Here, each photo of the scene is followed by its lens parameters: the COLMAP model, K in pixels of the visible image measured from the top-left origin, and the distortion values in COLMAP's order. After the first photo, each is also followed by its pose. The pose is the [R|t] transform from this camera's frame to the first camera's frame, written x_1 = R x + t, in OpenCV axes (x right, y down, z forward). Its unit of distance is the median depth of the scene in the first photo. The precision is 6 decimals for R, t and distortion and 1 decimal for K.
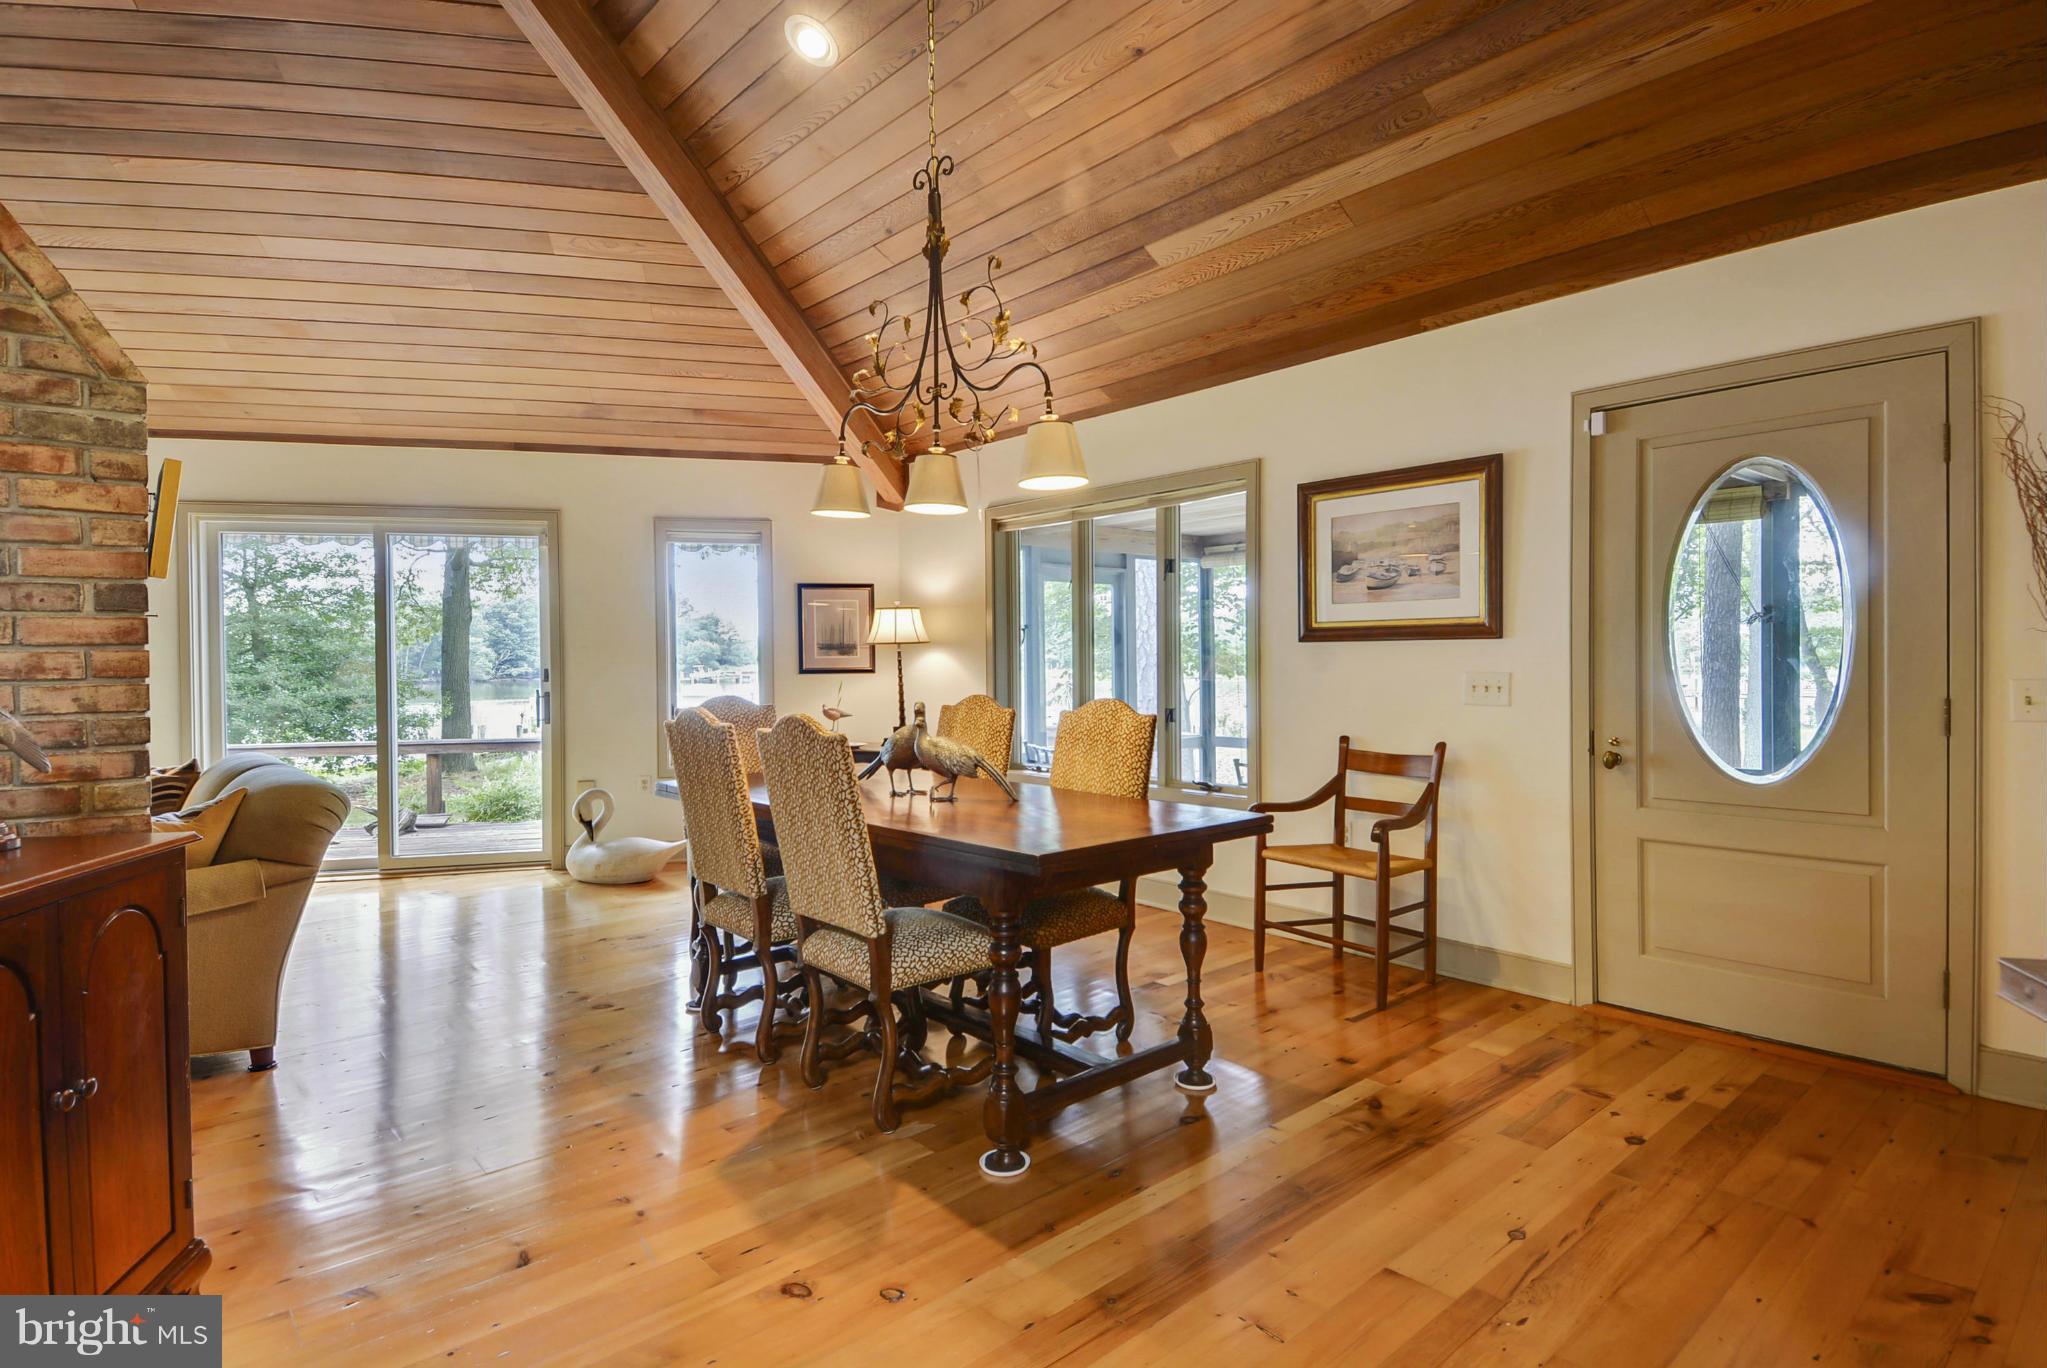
lens RADIAL K [[1057.4, 0, 1024.7], [0, 1057.4, 675.2], [0, 0, 1]] dist [0.122359, -0.093928]
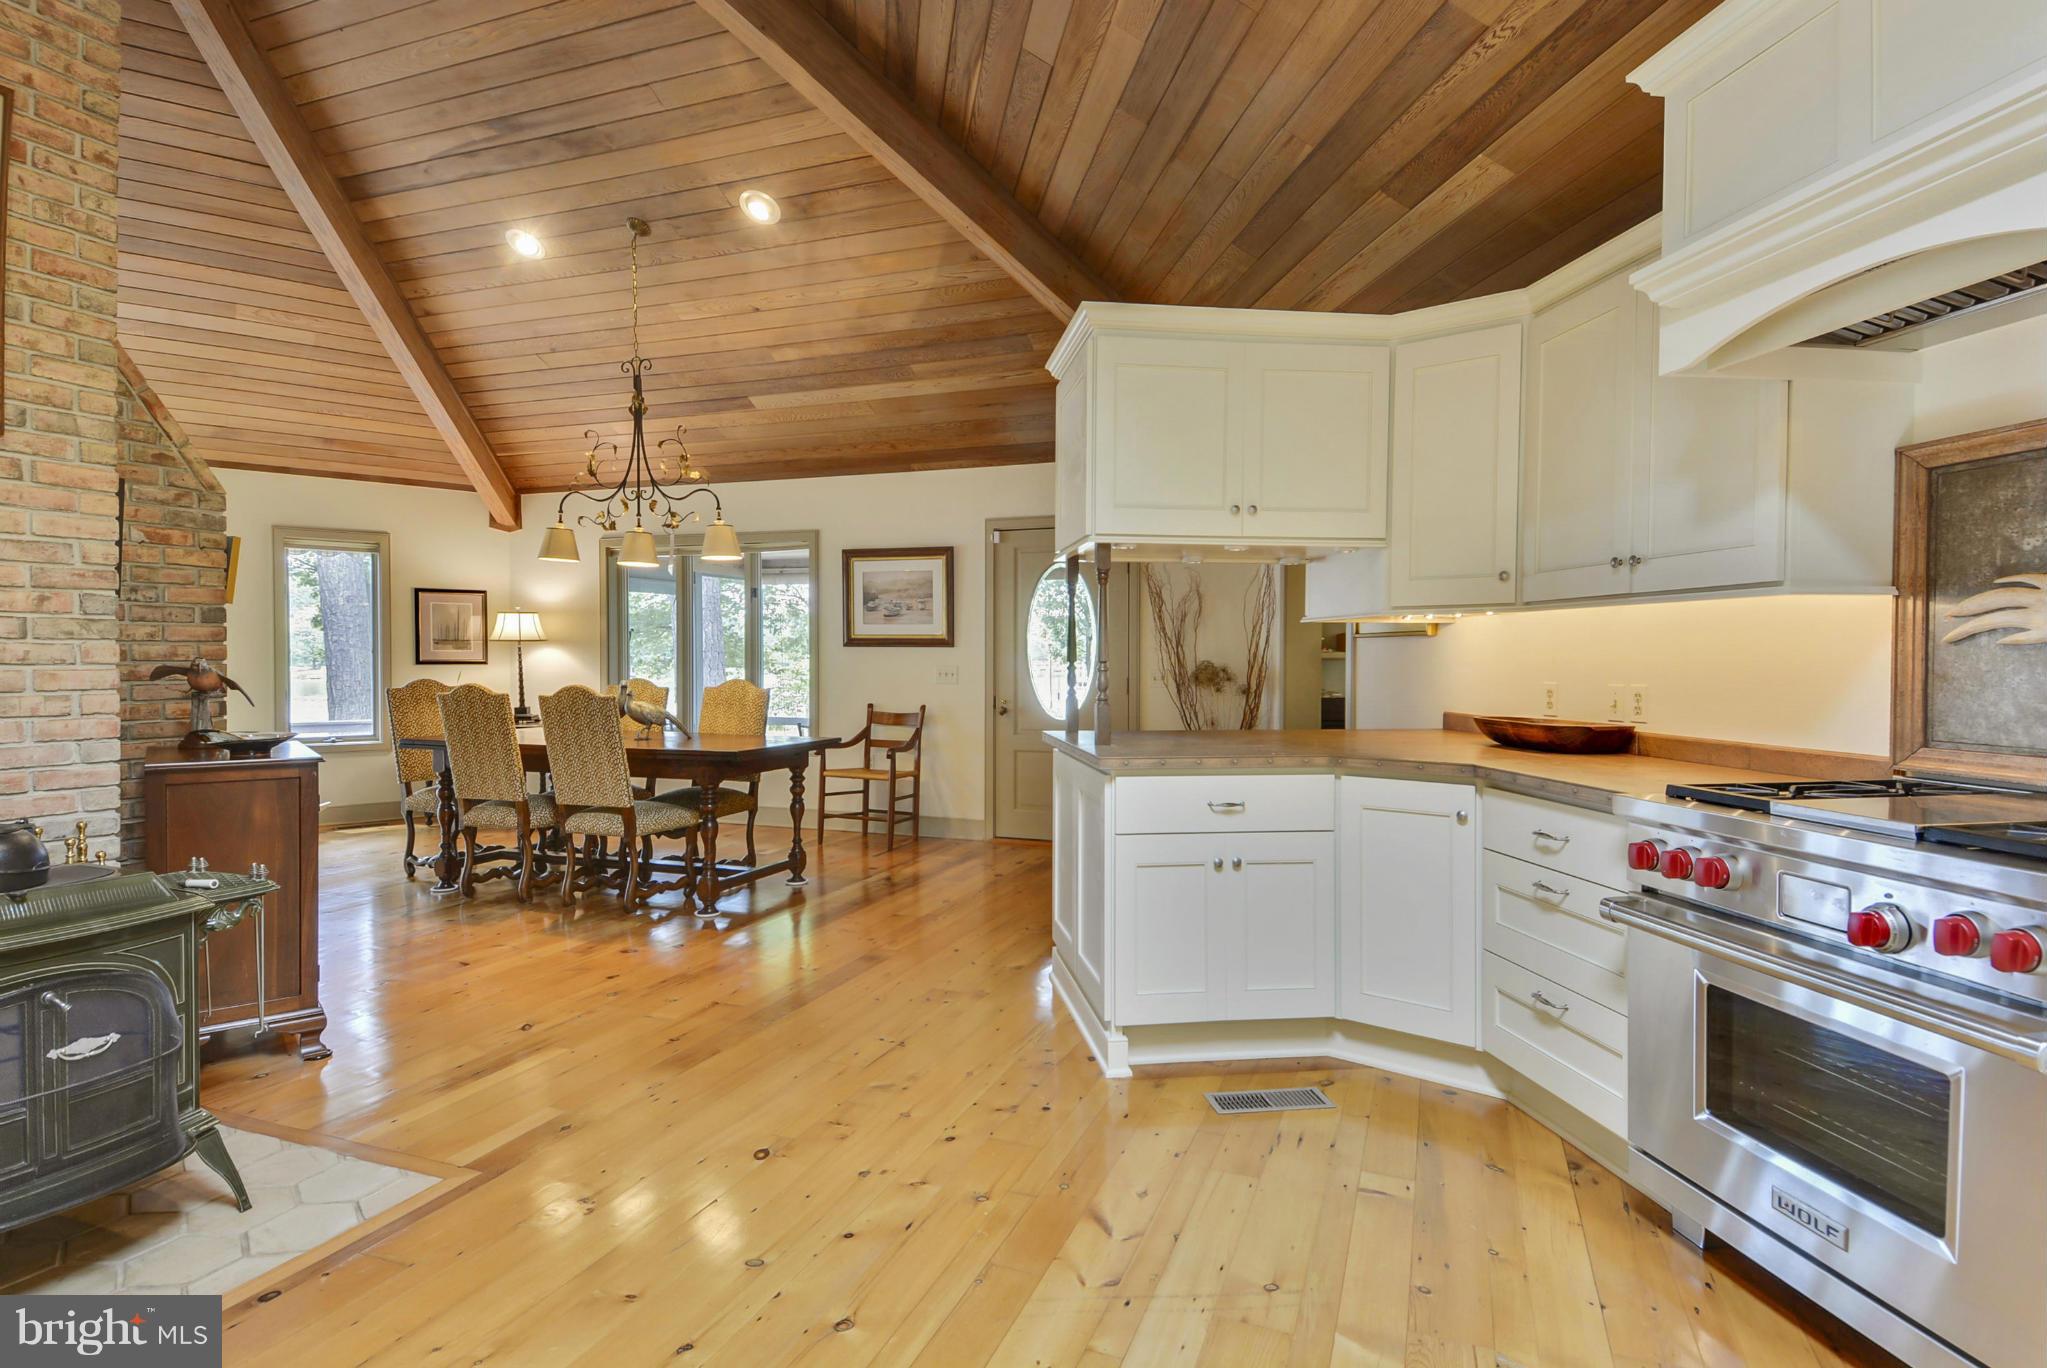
lens RADIAL K [[1057.4, 0, 1024.7], [0, 1057.4, 675.2], [0, 0, 1]] dist [0.122359, -0.093928]
pose [[0.897237, 0.003470, 0.441535, -0.233739], [-0.004508, 0.999989, 0.001302, 0.010200], [-0.441526, -0.003159, 0.897243, -0.640937]]
